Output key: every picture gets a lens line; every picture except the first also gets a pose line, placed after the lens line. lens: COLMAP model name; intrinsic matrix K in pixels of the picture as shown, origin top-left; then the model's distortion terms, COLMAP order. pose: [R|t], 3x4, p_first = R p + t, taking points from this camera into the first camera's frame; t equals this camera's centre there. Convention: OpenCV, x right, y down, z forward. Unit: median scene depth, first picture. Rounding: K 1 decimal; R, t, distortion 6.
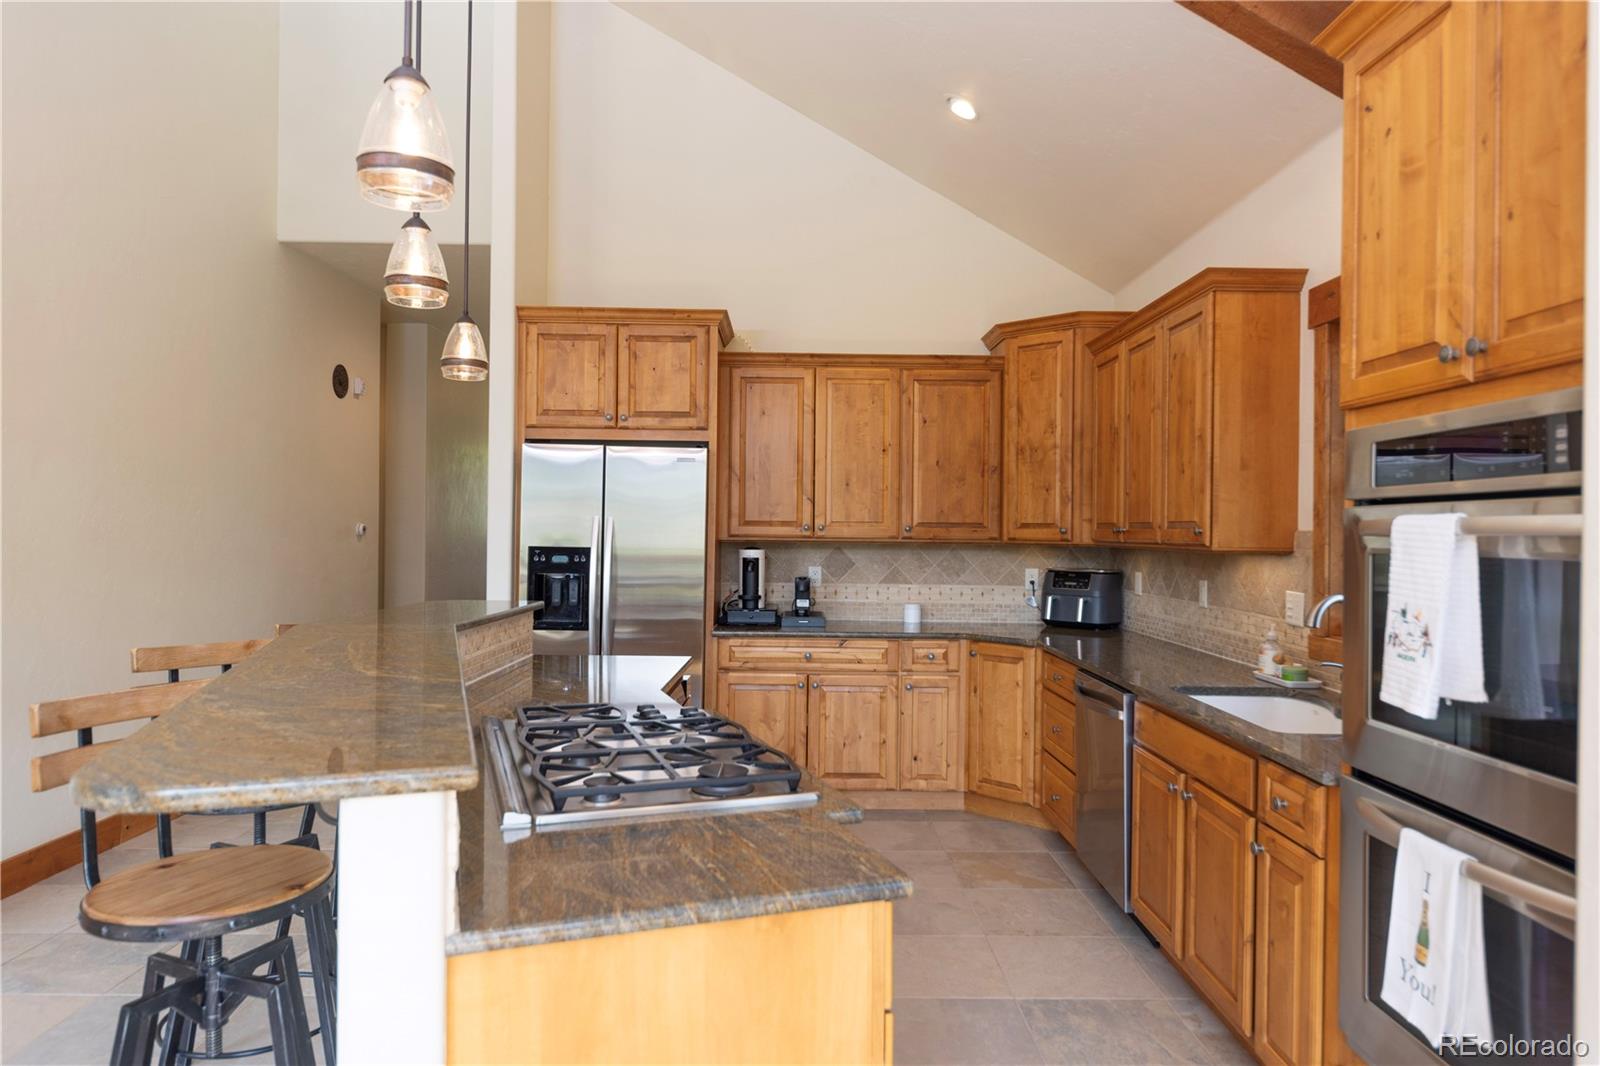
lens RADIAL K [[991.1, 0, 801.5], [0, 991.1, 528.5], [0, 0, 1]] dist [0.003180, -0.002667]
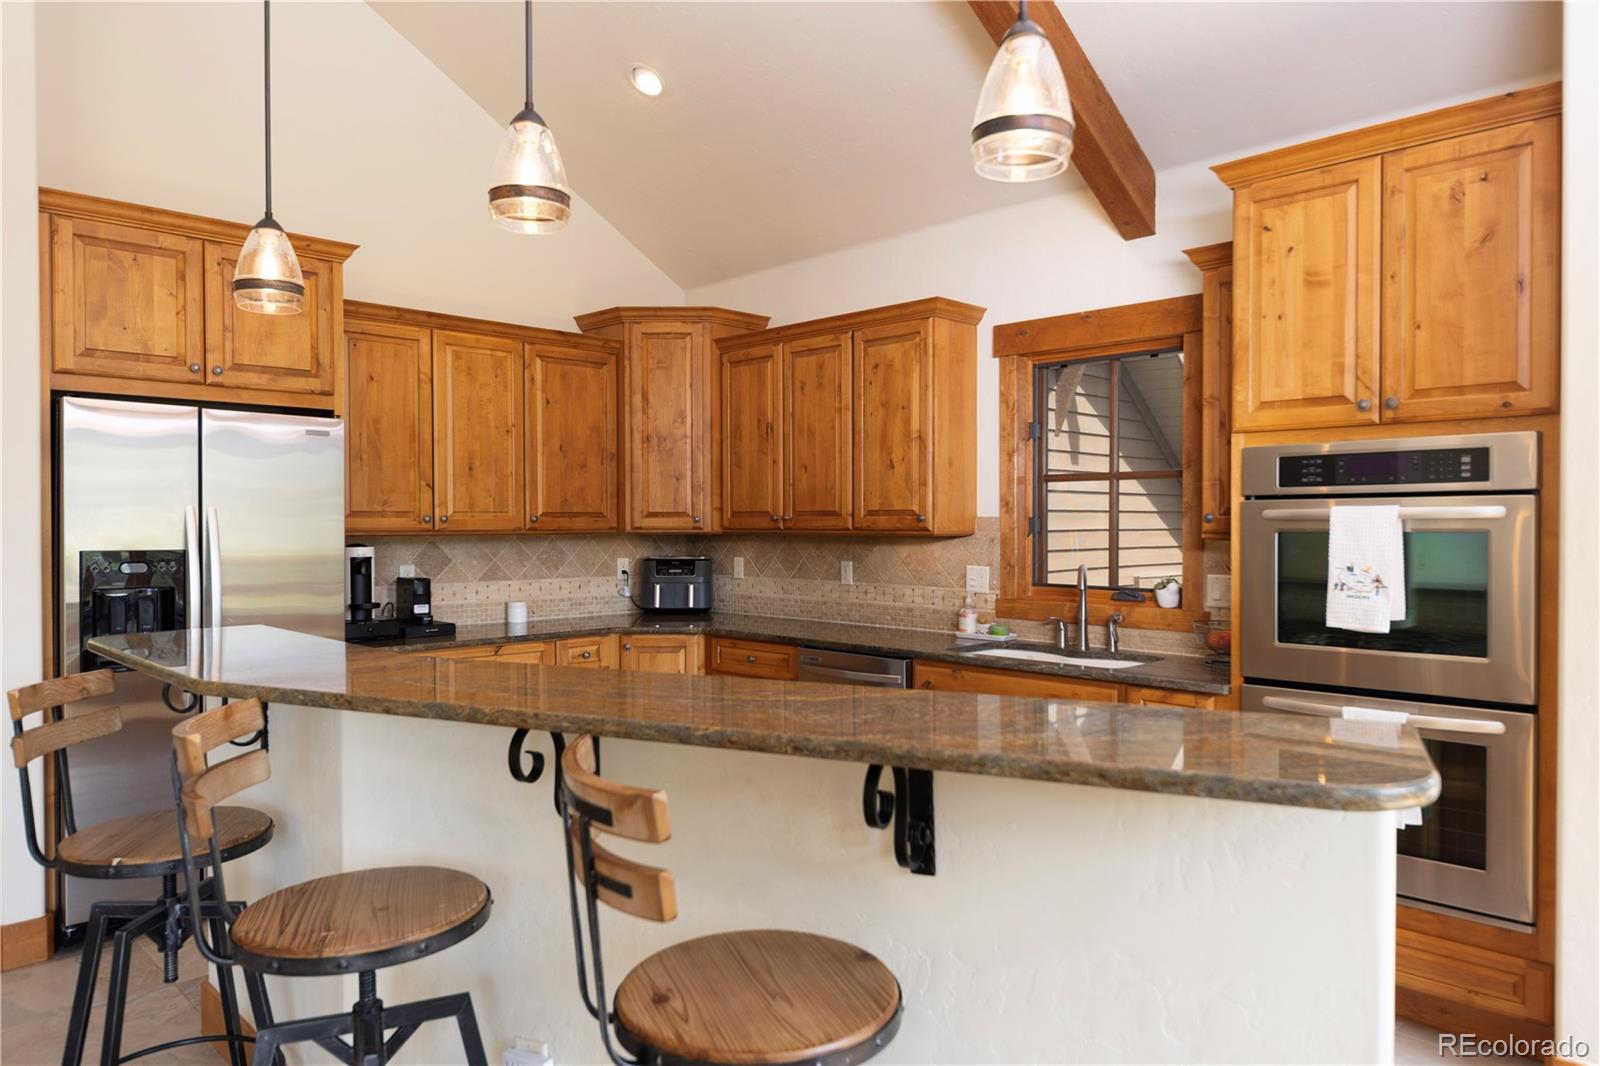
lens RADIAL K [[1046.4, 0, 800.0], [0, 1046.4, 533.0], [0, 0, 1]] dist [0.006617, -0.002094]
pose [[0.717646, -0.020137, 0.696117, -0.405635], [0.008666, 0.999763, 0.019986, -0.004180], [-0.696354, -0.008310, 0.717650, 0.146242]]
